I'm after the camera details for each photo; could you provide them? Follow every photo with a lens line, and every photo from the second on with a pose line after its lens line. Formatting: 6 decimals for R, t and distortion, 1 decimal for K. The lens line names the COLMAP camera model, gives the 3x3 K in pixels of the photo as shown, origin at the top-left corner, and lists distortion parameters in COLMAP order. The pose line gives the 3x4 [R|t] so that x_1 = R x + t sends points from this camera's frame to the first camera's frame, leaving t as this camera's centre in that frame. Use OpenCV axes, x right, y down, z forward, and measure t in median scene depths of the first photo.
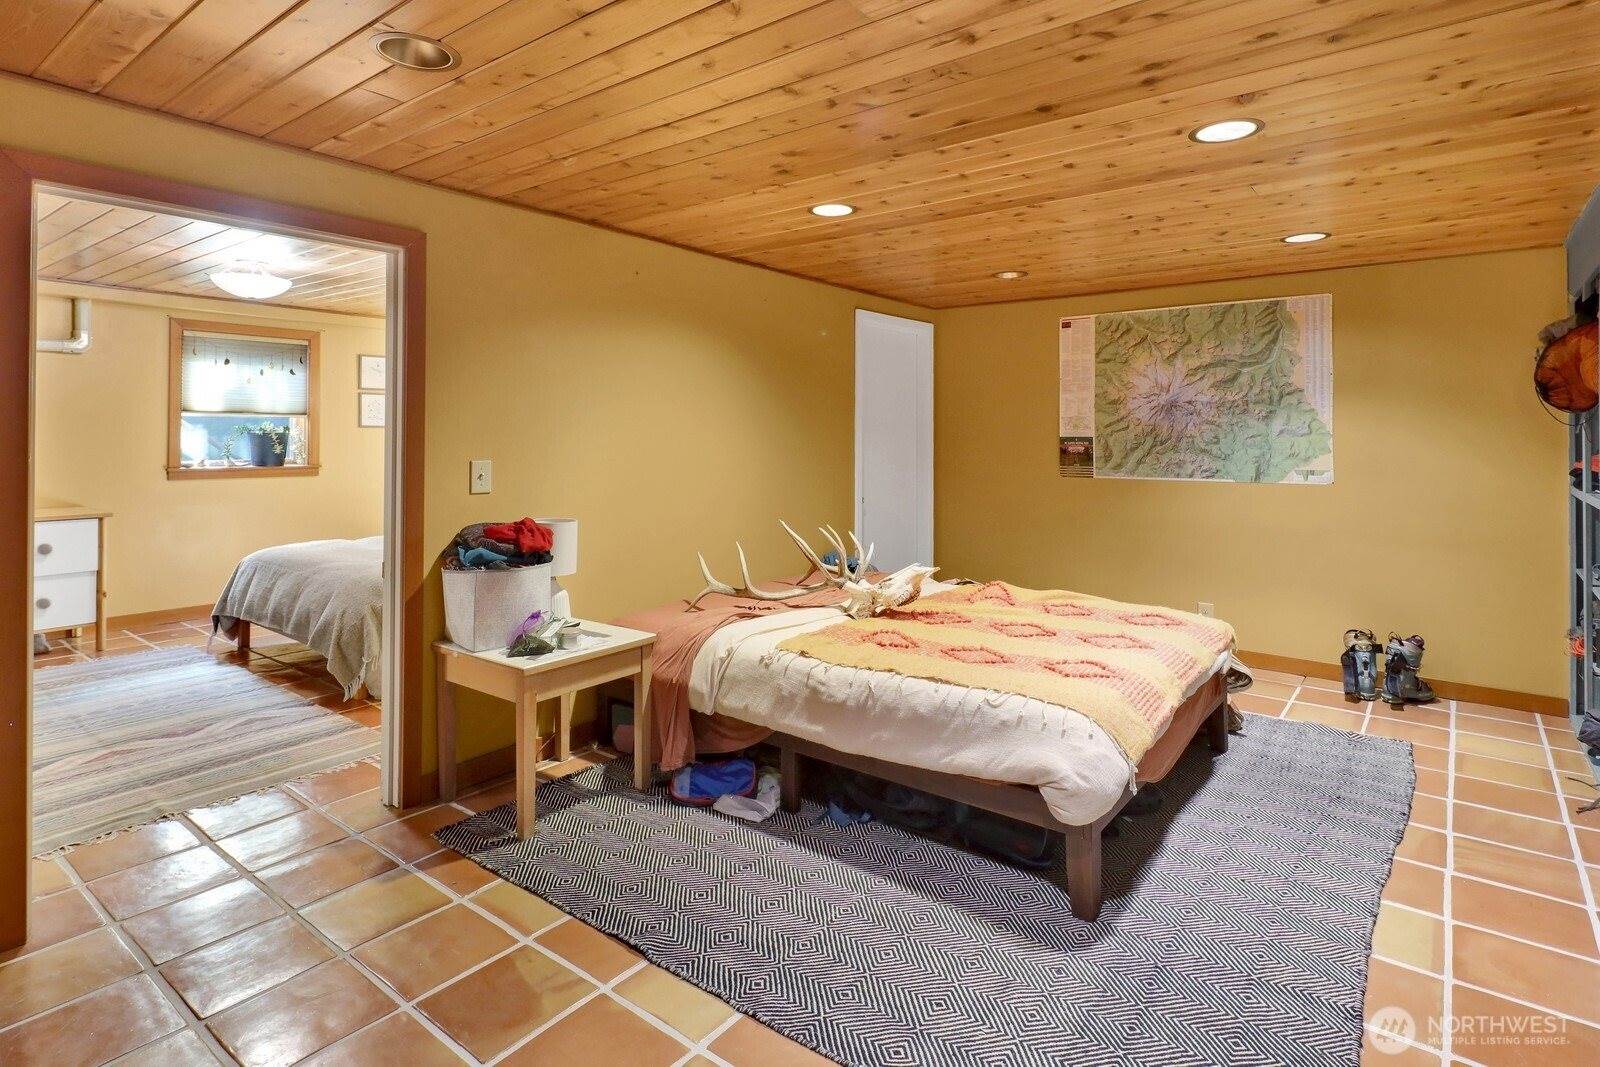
lens RADIAL K [[838.3, 0, 803.6], [0, 838.3, 500.9], [0, 0, 1]] dist [0.000480, 0.000027]
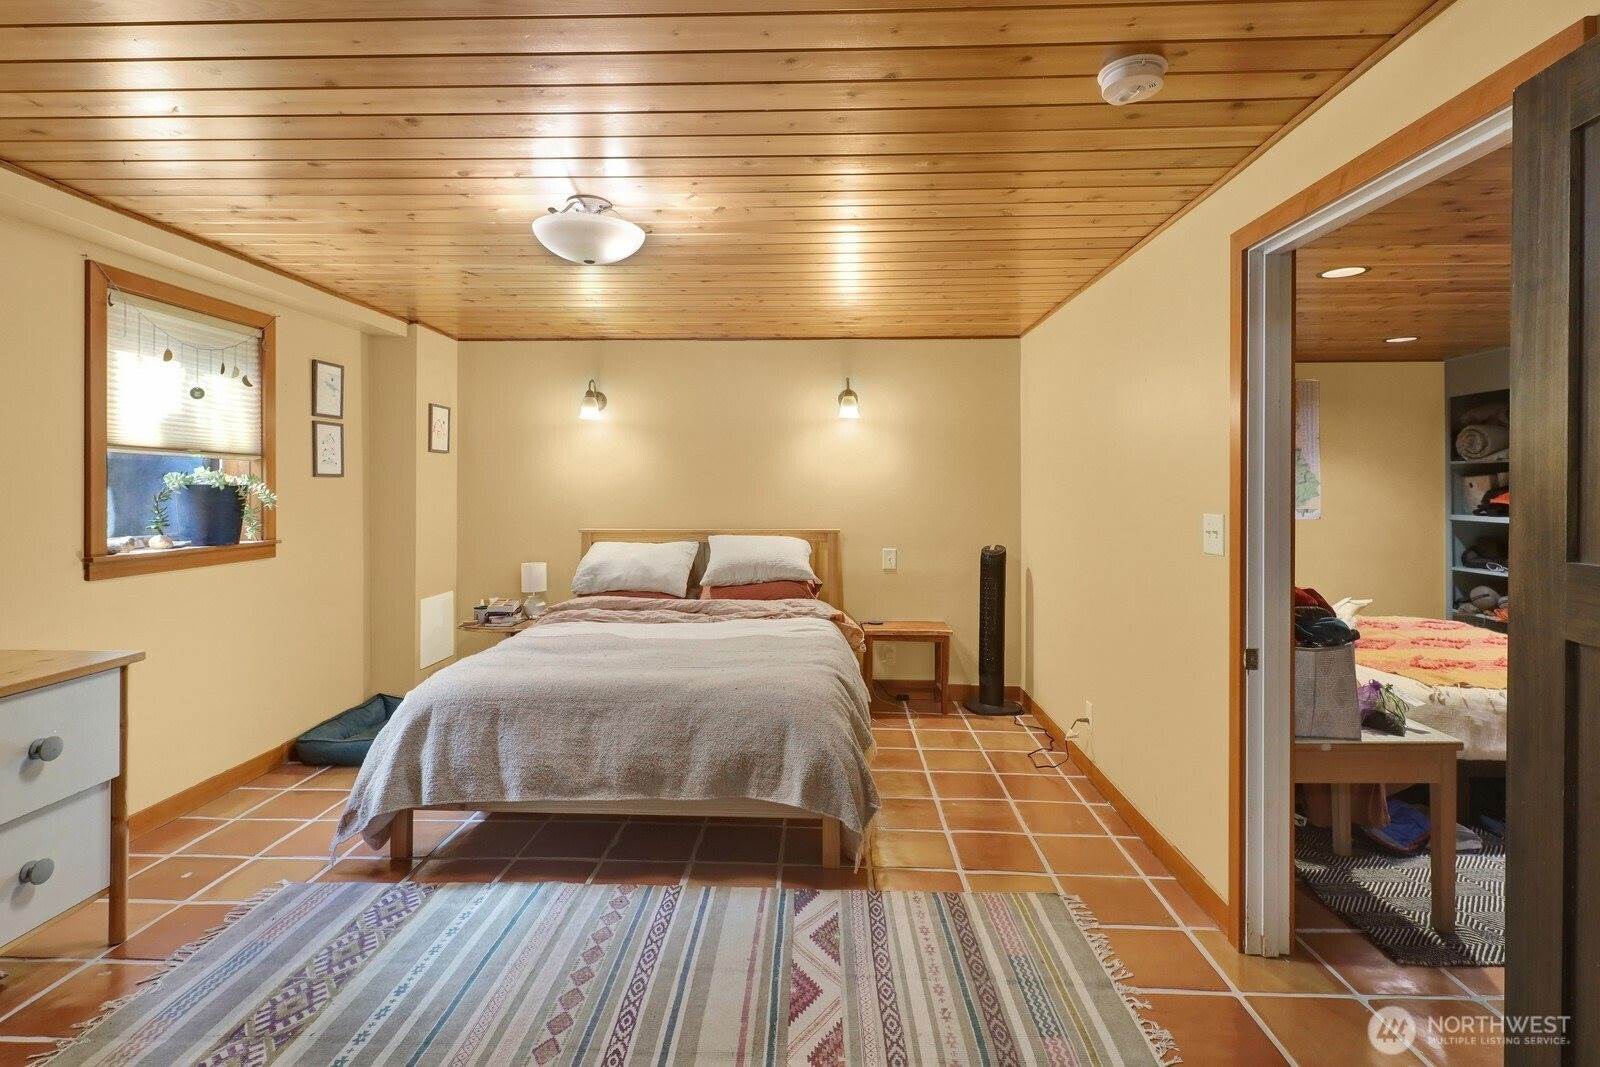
lens RADIAL K [[807.5, 0, 795.0], [0, 807.5, 557.8], [0, 0, 1]] dist [-0.000487, -0.000208]
pose [[0.810569, -0.059310, 0.582632, -0.676506], [0.051447, 0.998224, 0.030042, -0.030472], [-0.583379, 0.005624, 0.812181, 0.341818]]
